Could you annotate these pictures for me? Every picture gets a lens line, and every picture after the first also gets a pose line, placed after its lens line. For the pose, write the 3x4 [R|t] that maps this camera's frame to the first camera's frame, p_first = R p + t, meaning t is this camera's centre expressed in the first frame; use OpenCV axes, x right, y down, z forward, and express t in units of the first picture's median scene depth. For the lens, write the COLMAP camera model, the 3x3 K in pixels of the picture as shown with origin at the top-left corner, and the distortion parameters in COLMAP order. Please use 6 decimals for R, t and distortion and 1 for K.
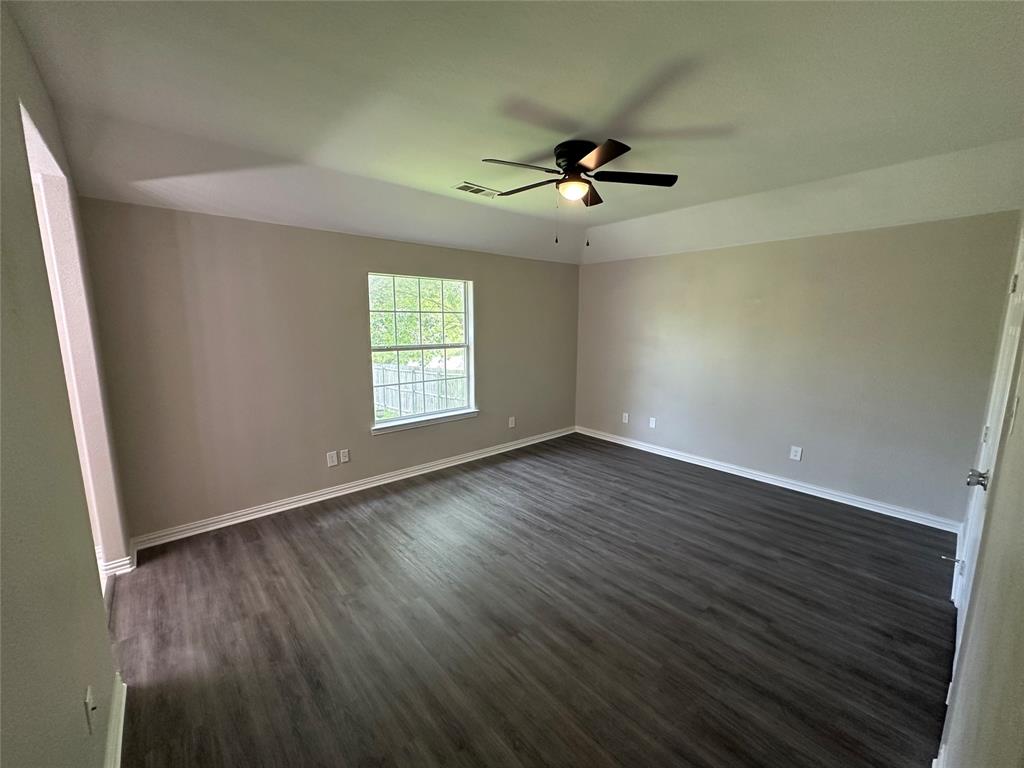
lens RADIAL K [[406.4, 0, 518.9], [0, 406.4, 381.1], [0, 0, 1]] dist [-0.004765, 0.000678]
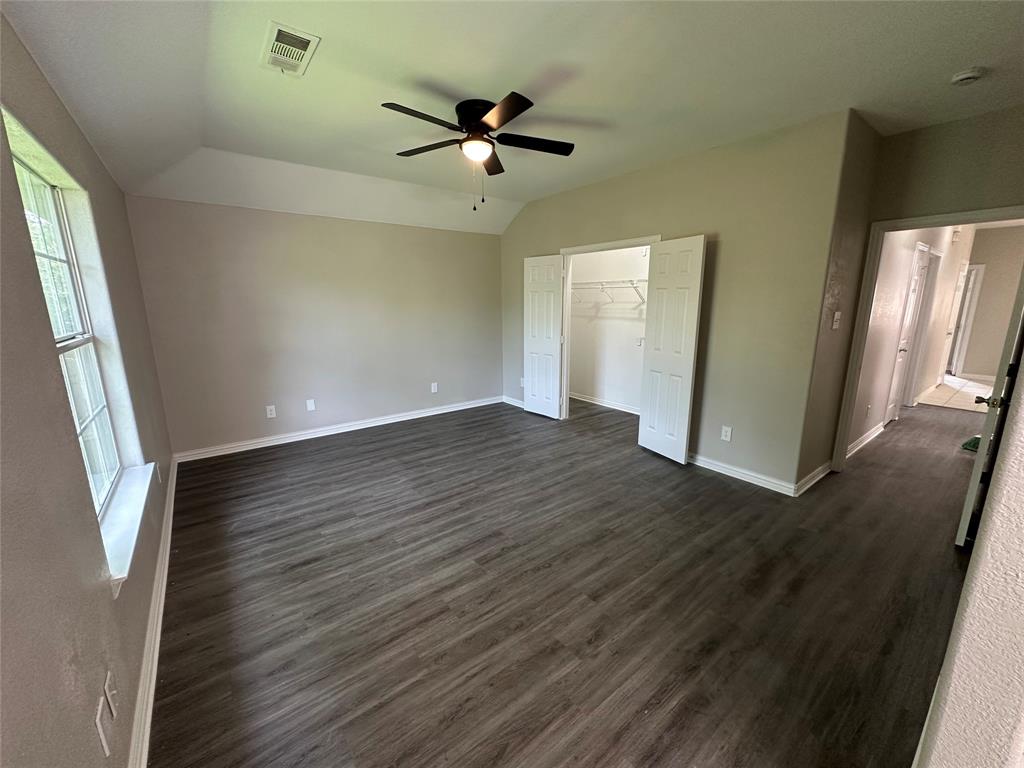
lens RADIAL K [[406.4, 0, 507.1], [0, 406.4, 392.1], [0, 0, 1]] dist [-0.004765, 0.000678]
pose [[0.080110, -0.225957, 0.970838, -0.641079], [0.153291, 0.965175, 0.211990, -0.061450], [-0.984929, 0.131838, 0.111957, 0.613395]]
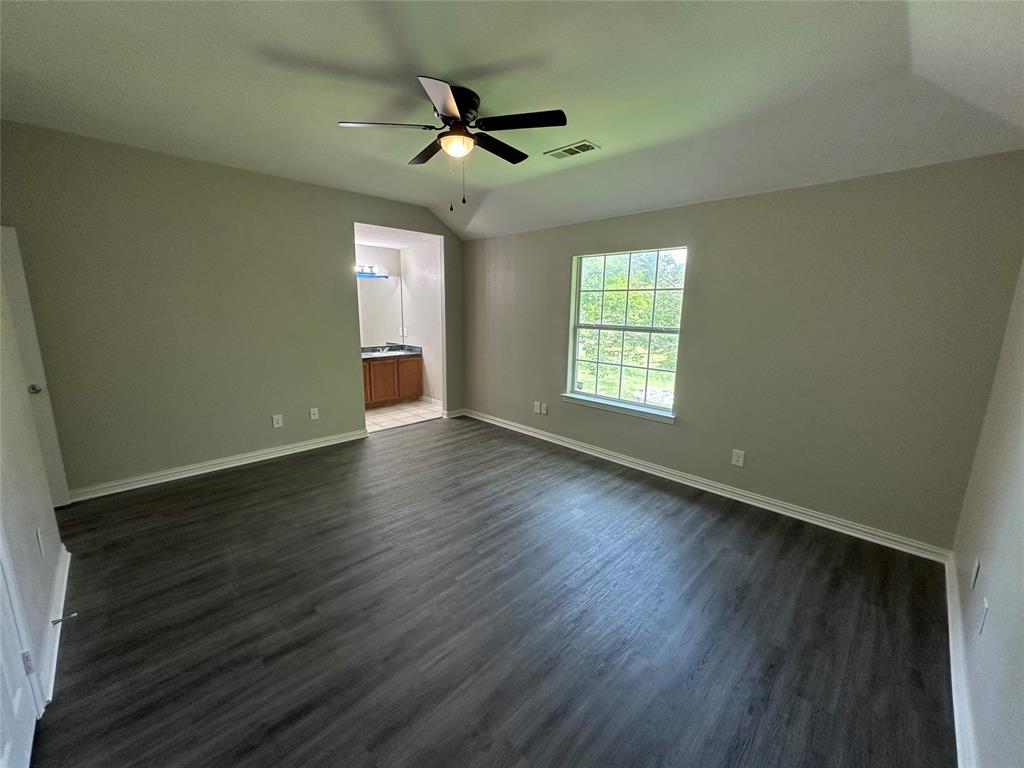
lens RADIAL K [[406.4, 0, 506.0], [0, 406.4, 379.4], [0, 0, 1]] dist [-0.004765, 0.000678]
pose [[0.052862, 0.173566, -0.983403, 0.759357], [-0.163742, 0.972957, 0.162920, -0.085607], [0.985086, 0.152412, 0.079852, 0.753748]]
